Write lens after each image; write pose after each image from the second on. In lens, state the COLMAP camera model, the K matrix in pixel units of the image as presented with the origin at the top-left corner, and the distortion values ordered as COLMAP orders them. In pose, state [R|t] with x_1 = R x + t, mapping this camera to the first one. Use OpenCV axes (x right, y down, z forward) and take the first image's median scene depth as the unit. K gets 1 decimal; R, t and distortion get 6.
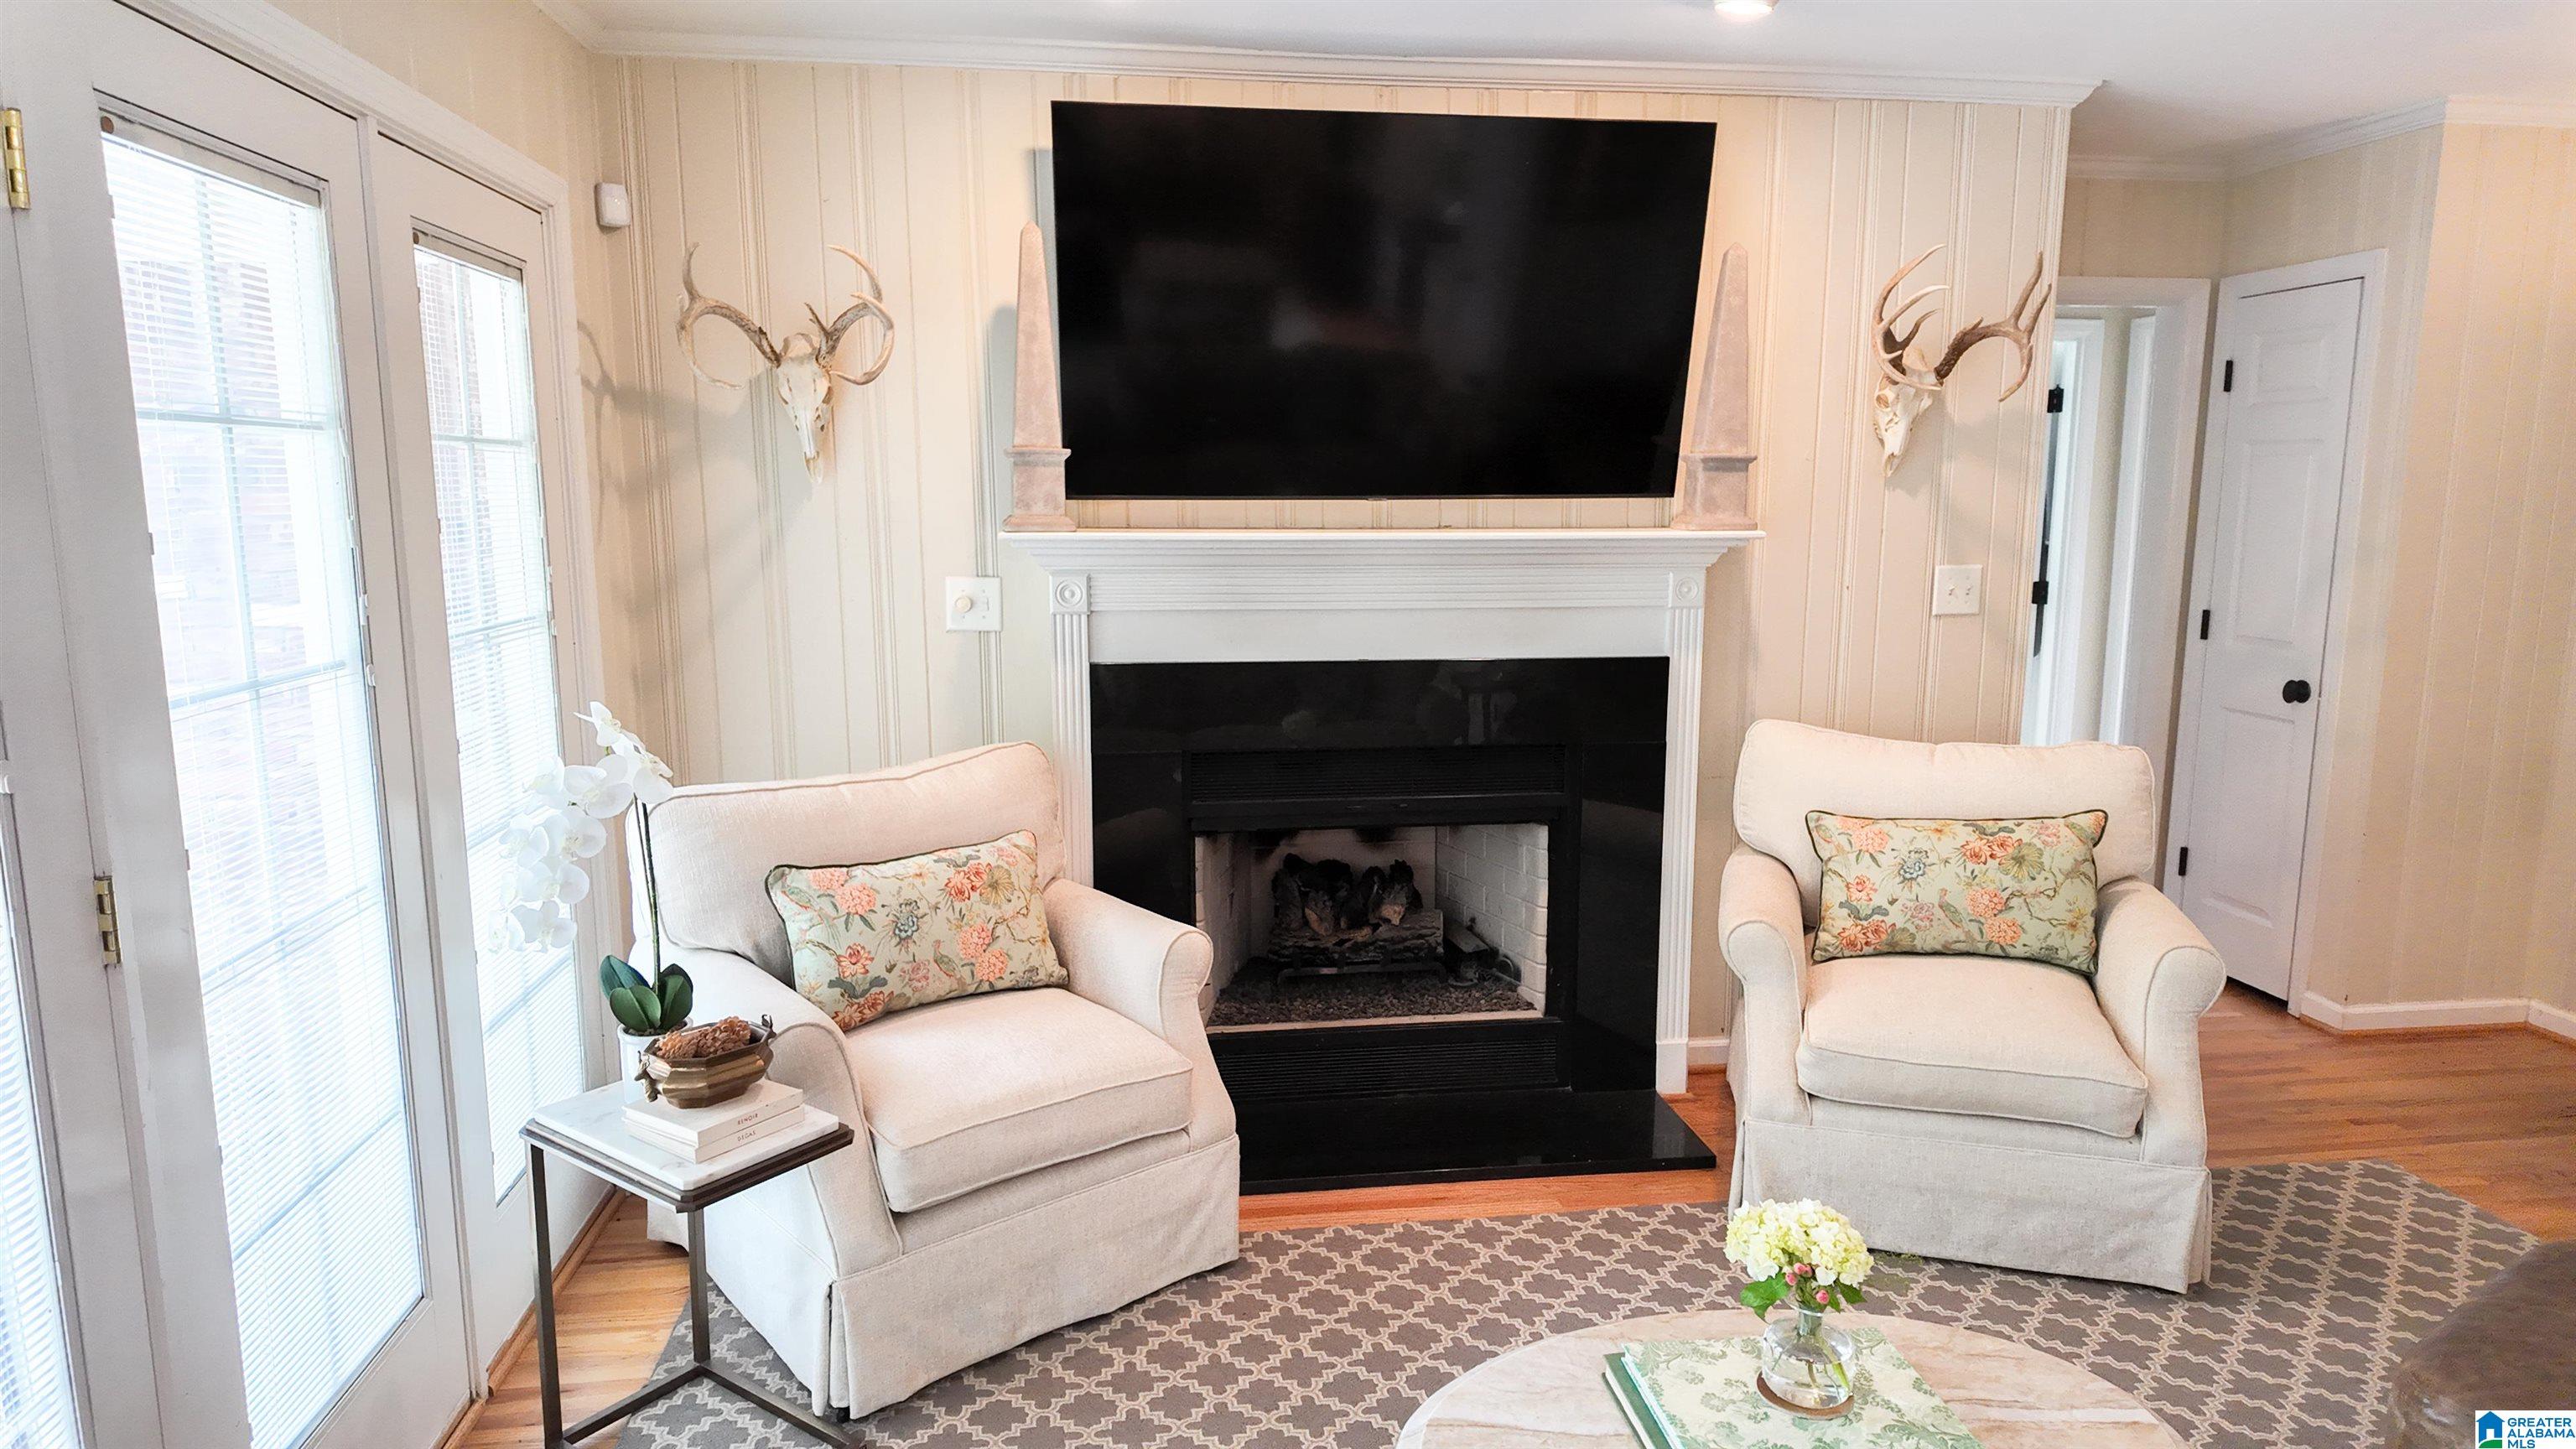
lens RADIAL K [[1561.1, 0, 1289.5], [0, 1561.1, 708.7], [0, 0, 1]] dist [0.054677, -0.048086]
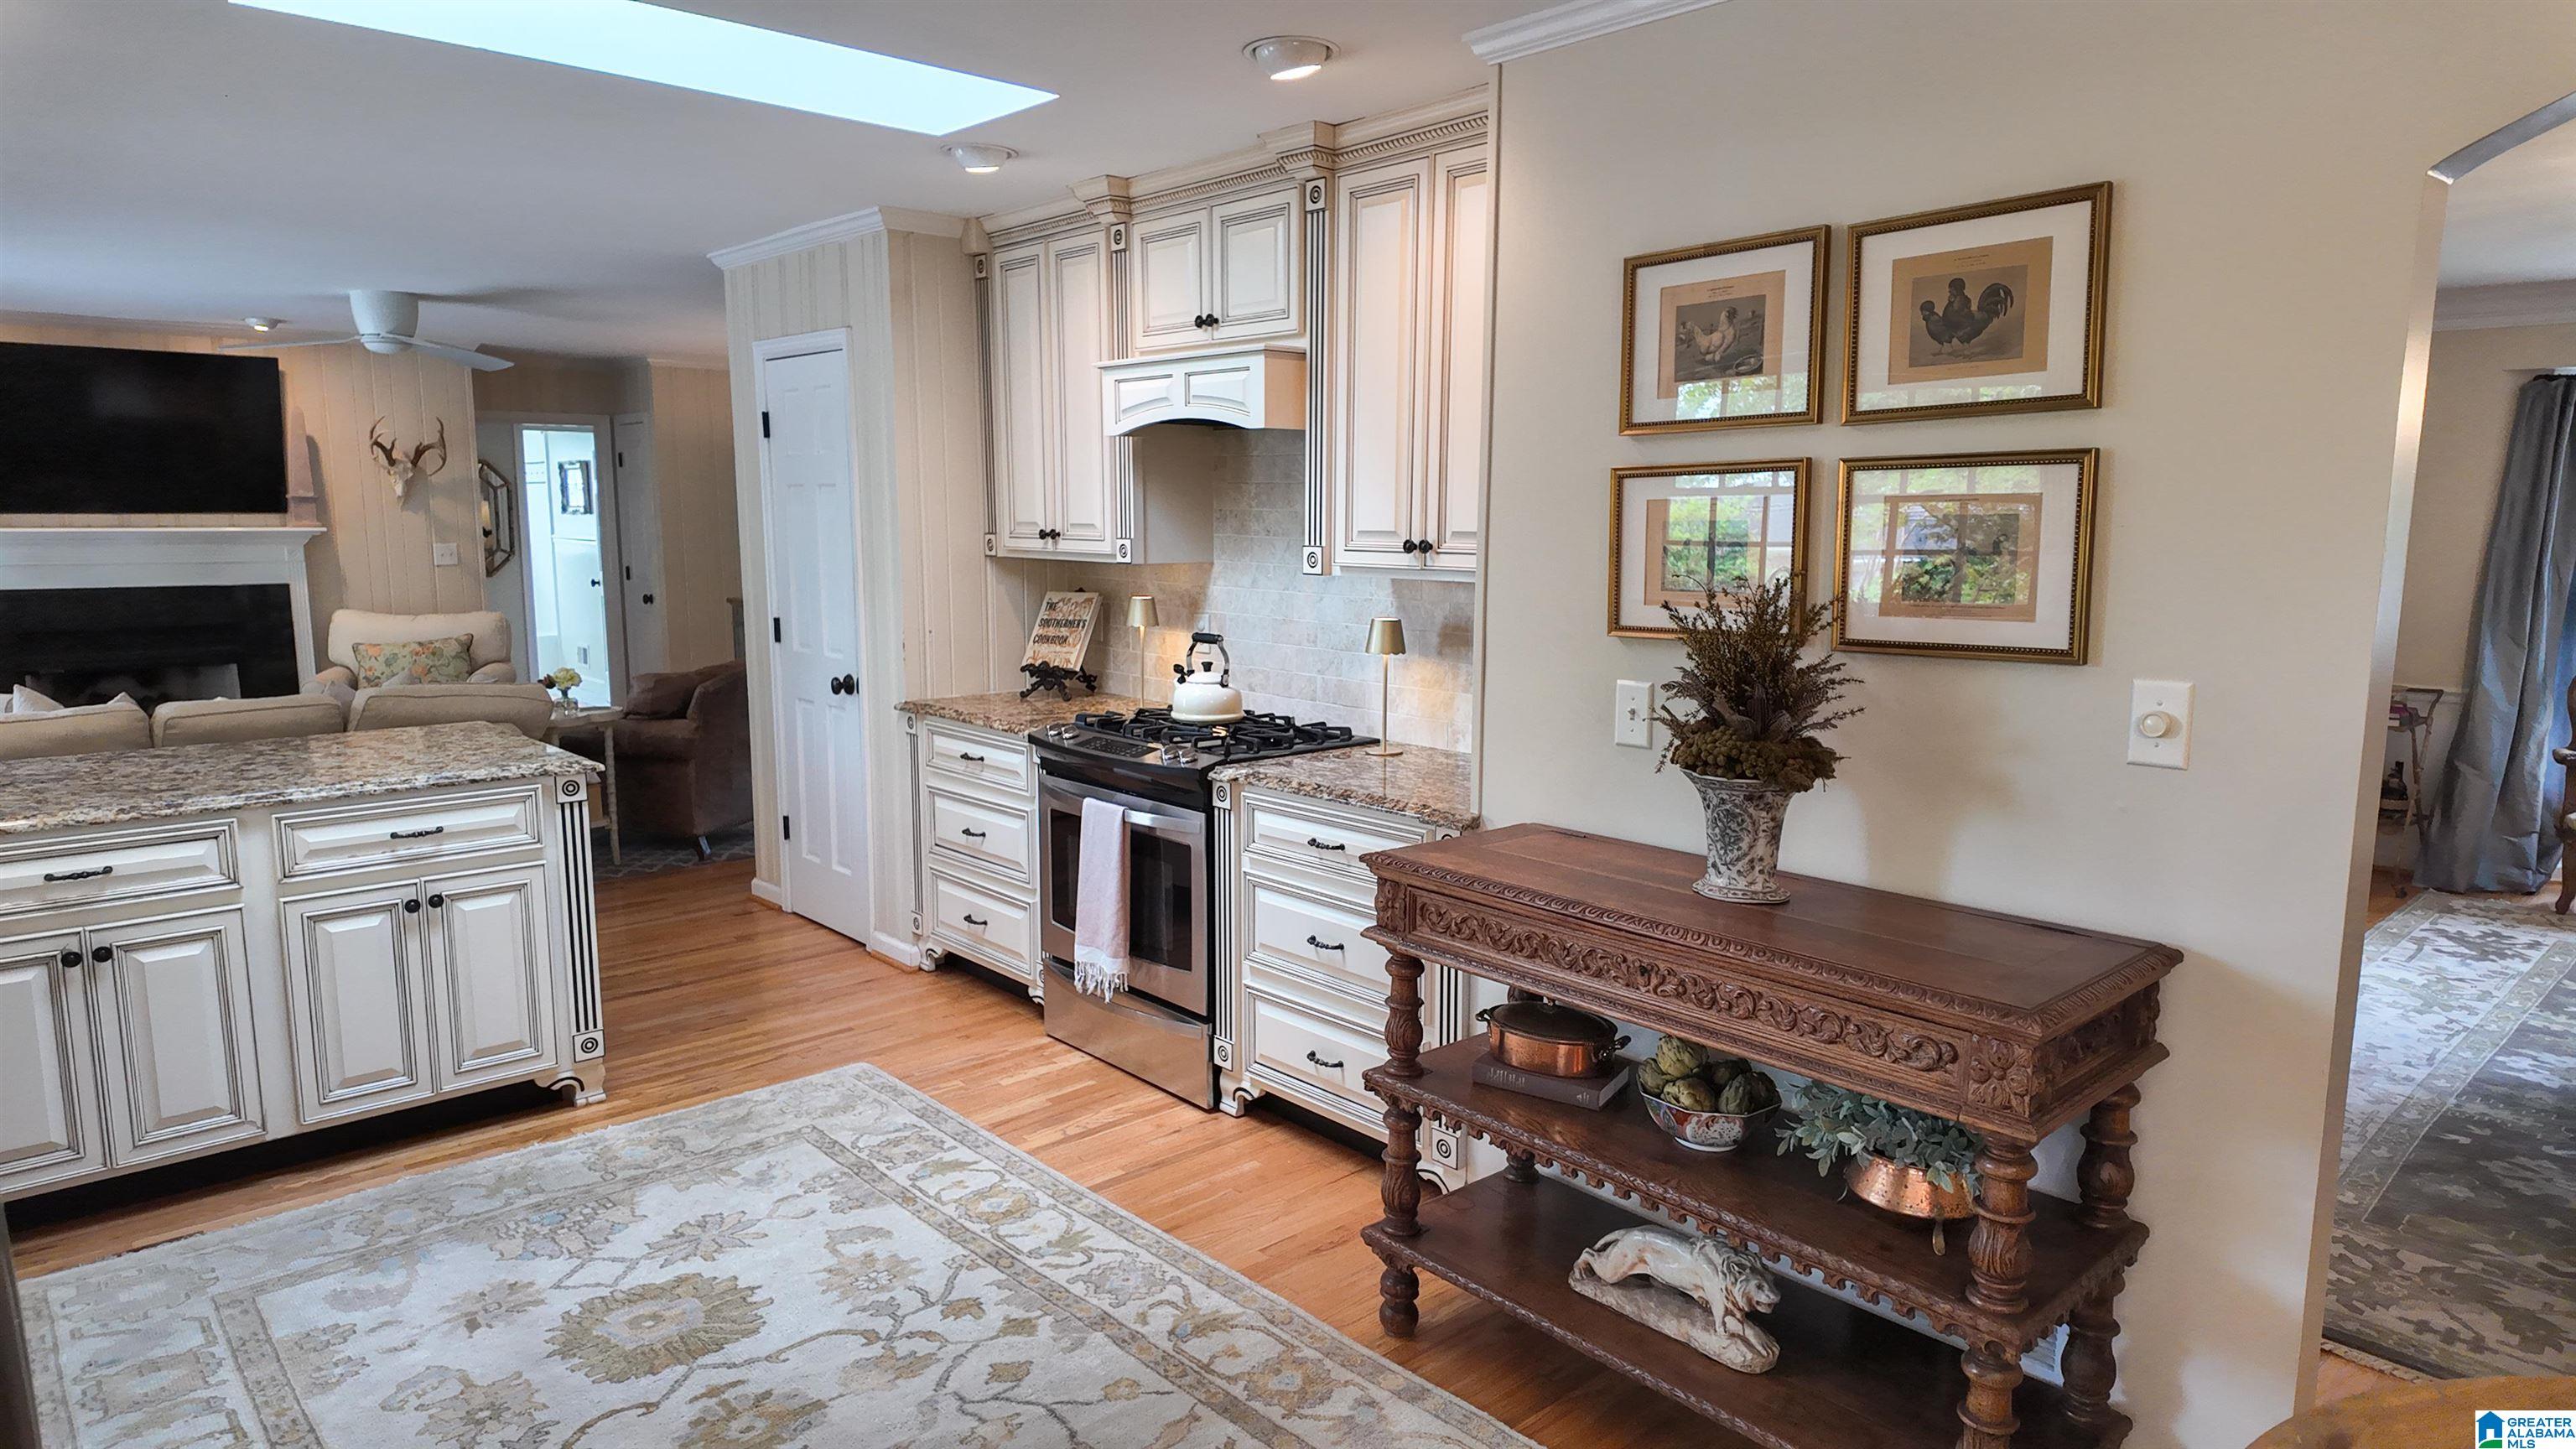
lens RADIAL K [[1514.9, 0, 1289.0], [0, 1514.9, 731.3], [0, 0, 1]] dist [0.048734, -0.048507]
pose [[0.829529, -0.080945, 0.552567, 0.212412], [0.078098, 0.996531, 0.028737, 0.246676], [-0.552976, 0.019316, 0.832973, -1.781539]]
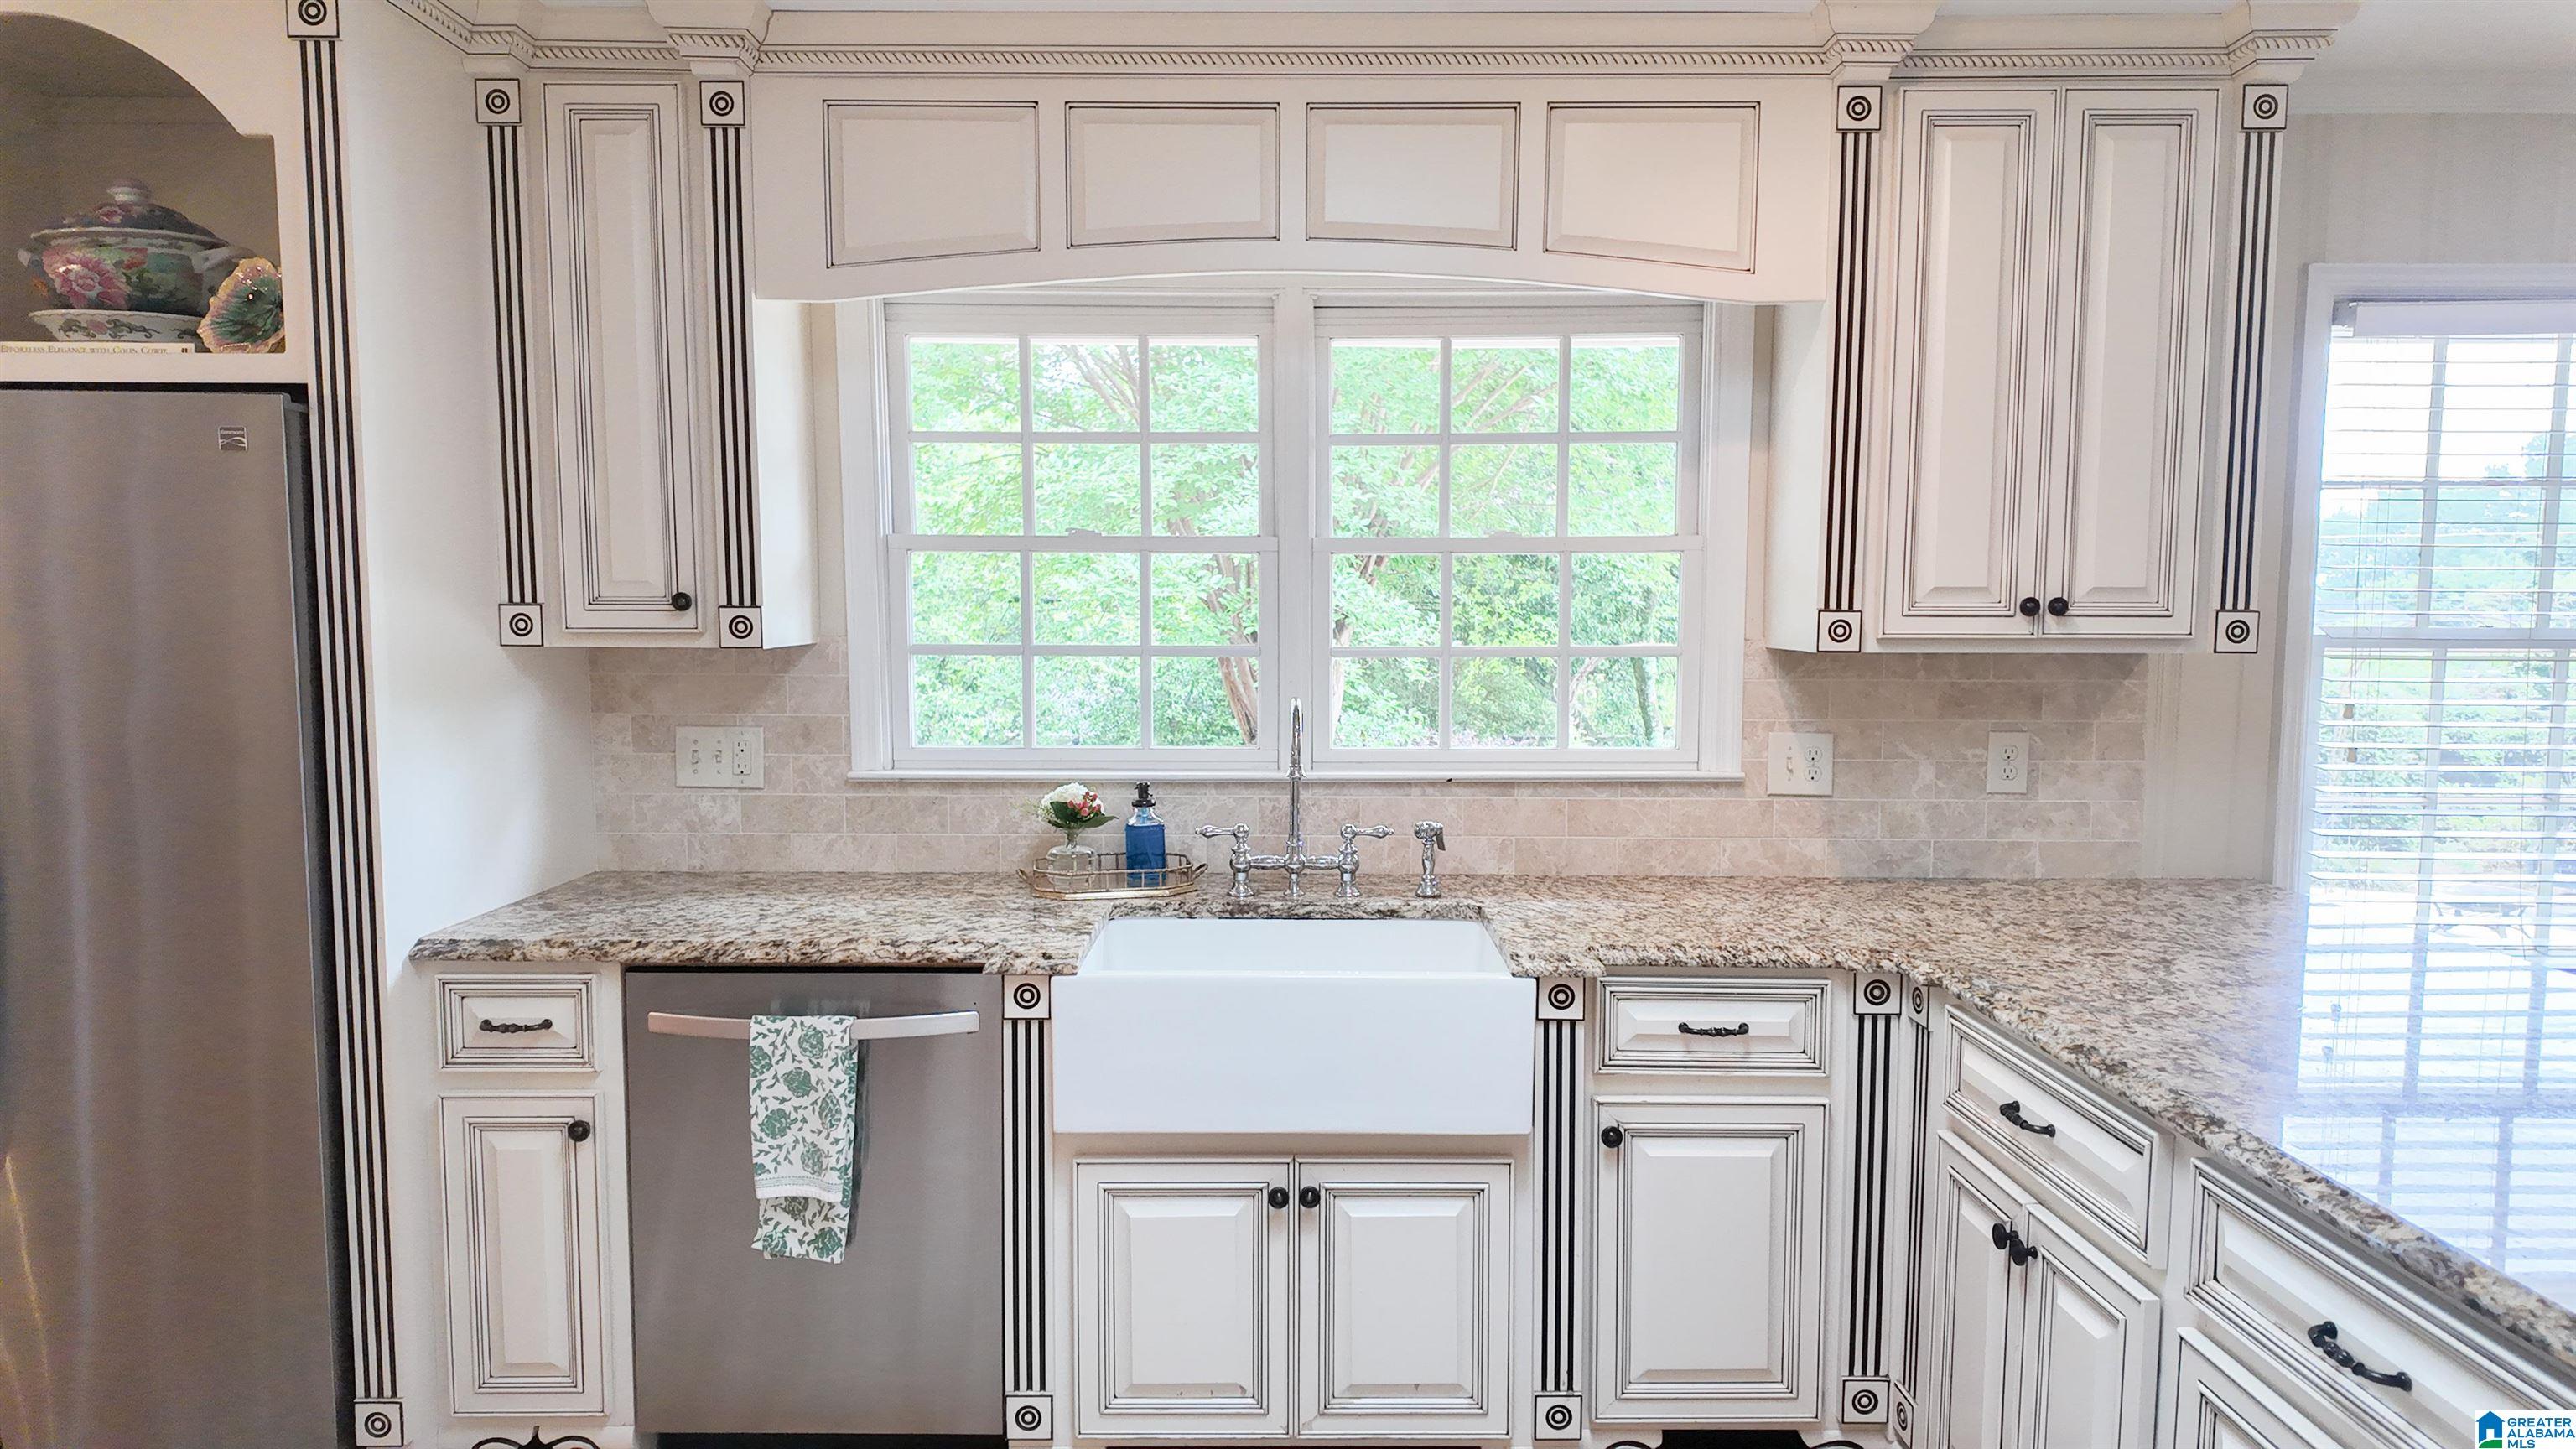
lens RADIAL K [[1561.1, 0, 1289.5], [0, 1561.1, 708.7], [0, 0, 1]] dist [0.054677, -0.048086]
pose [[-0.121301, 0.081104, -0.989297, 0.719971], [-0.146245, 0.984320, 0.098627, 0.131953], [0.981783, 0.156644, -0.107538, -0.874272]]
